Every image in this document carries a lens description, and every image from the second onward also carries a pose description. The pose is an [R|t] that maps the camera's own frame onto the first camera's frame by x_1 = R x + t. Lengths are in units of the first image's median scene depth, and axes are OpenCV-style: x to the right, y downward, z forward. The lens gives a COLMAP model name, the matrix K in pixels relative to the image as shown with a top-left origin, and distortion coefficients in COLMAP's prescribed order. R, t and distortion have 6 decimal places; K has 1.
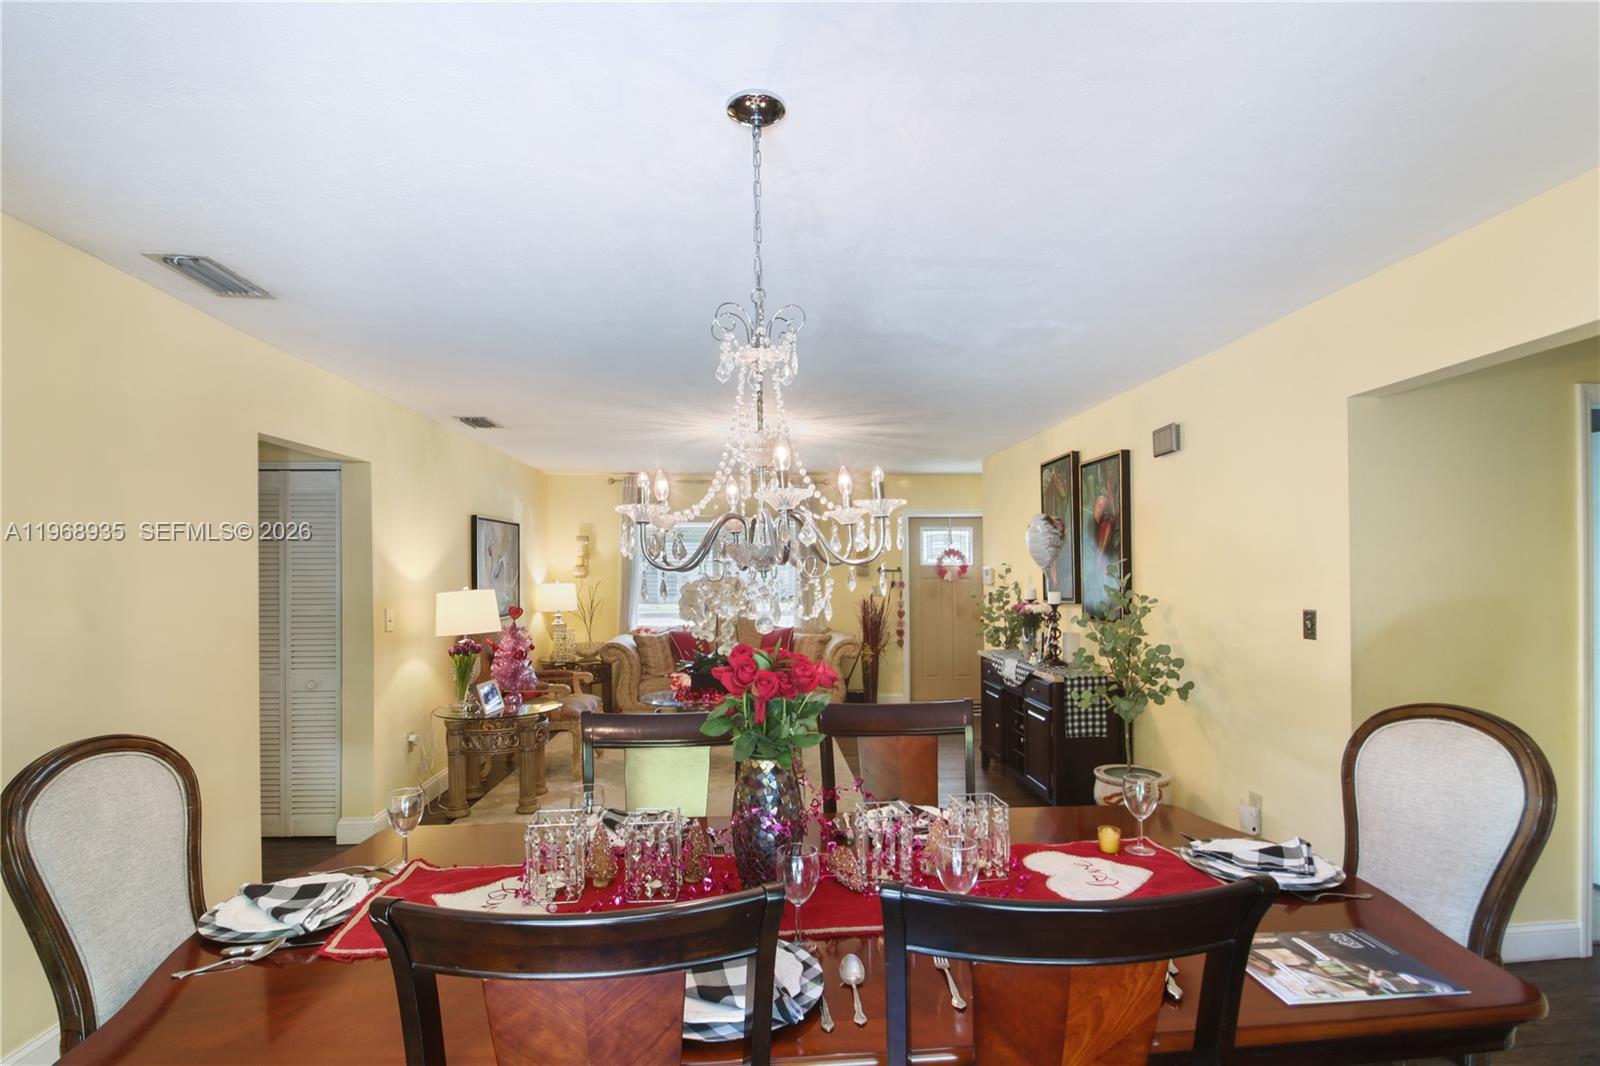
lens RADIAL K [[743.8, 0, 802.3], [0, 743.8, 575.7], [0, 0, 1]] dist [0.000175, -0.000012]
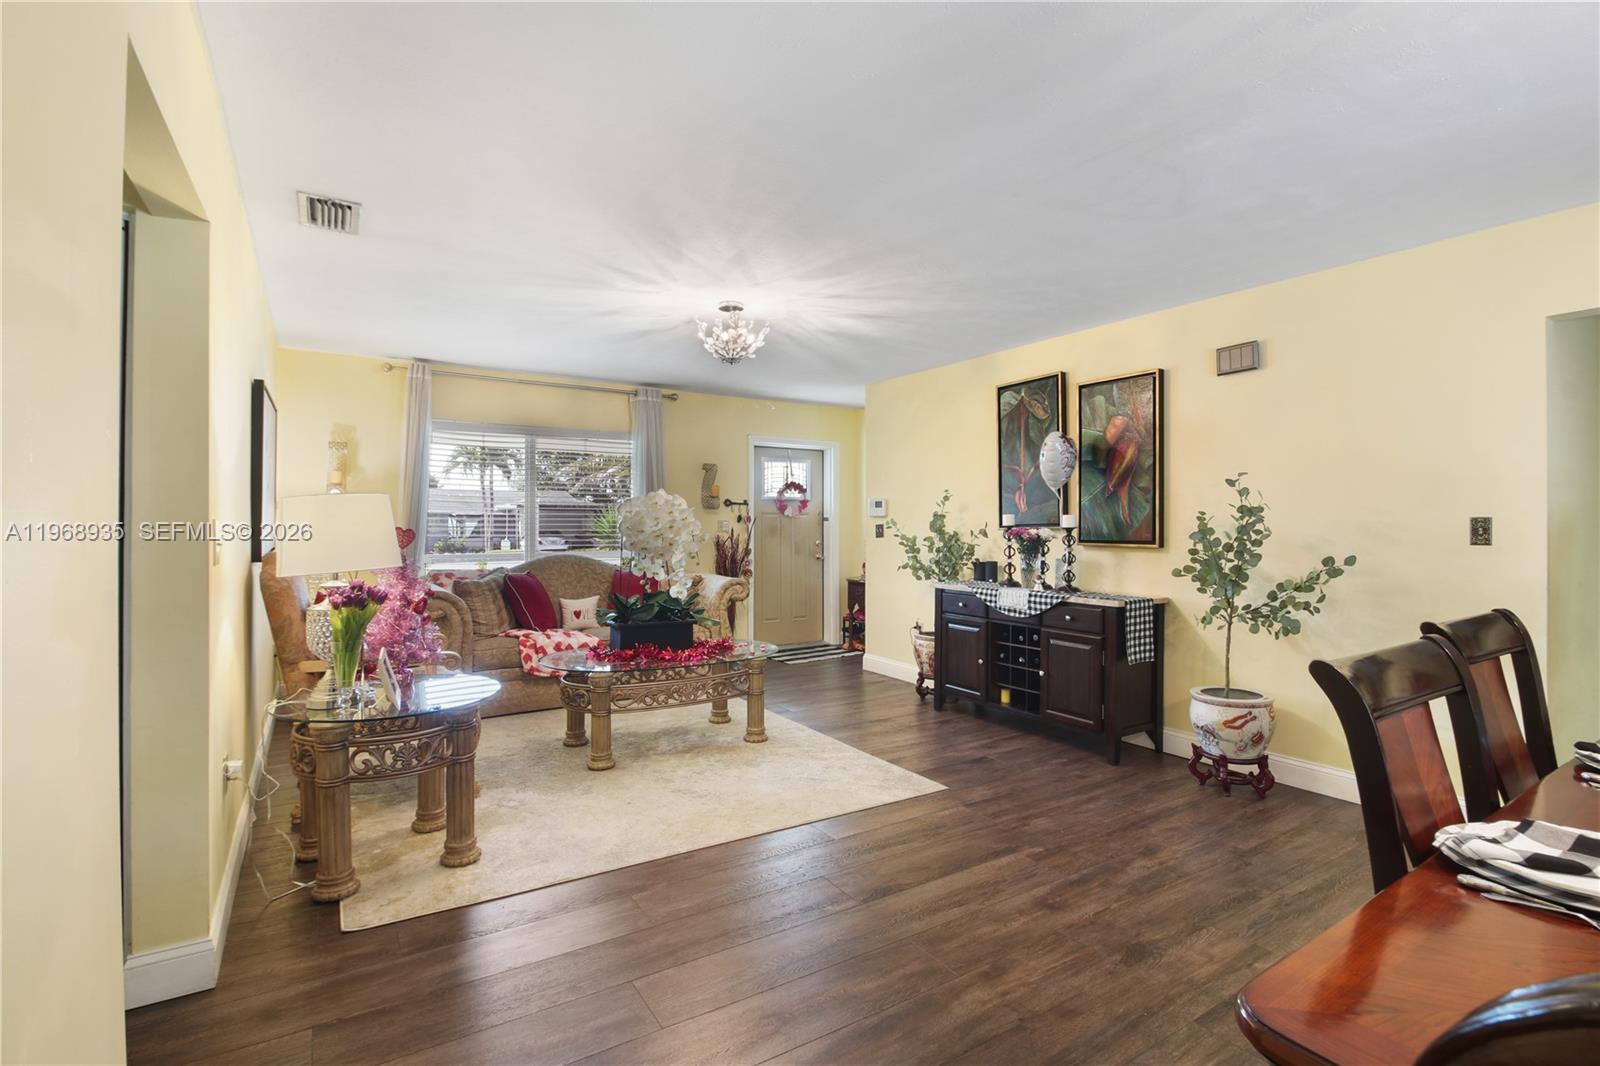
lens RADIAL K [[734.8, 0, 799.9], [0, 734.8, 528.0], [0, 0, 1]] dist [0.000015, -0.009743]
pose [[0.881540, 0.007513, 0.472050, -0.348576], [-0.007009, 0.999971, -0.002826, 0.037436], [-0.472057, -0.000817, 0.881567, 0.284982]]
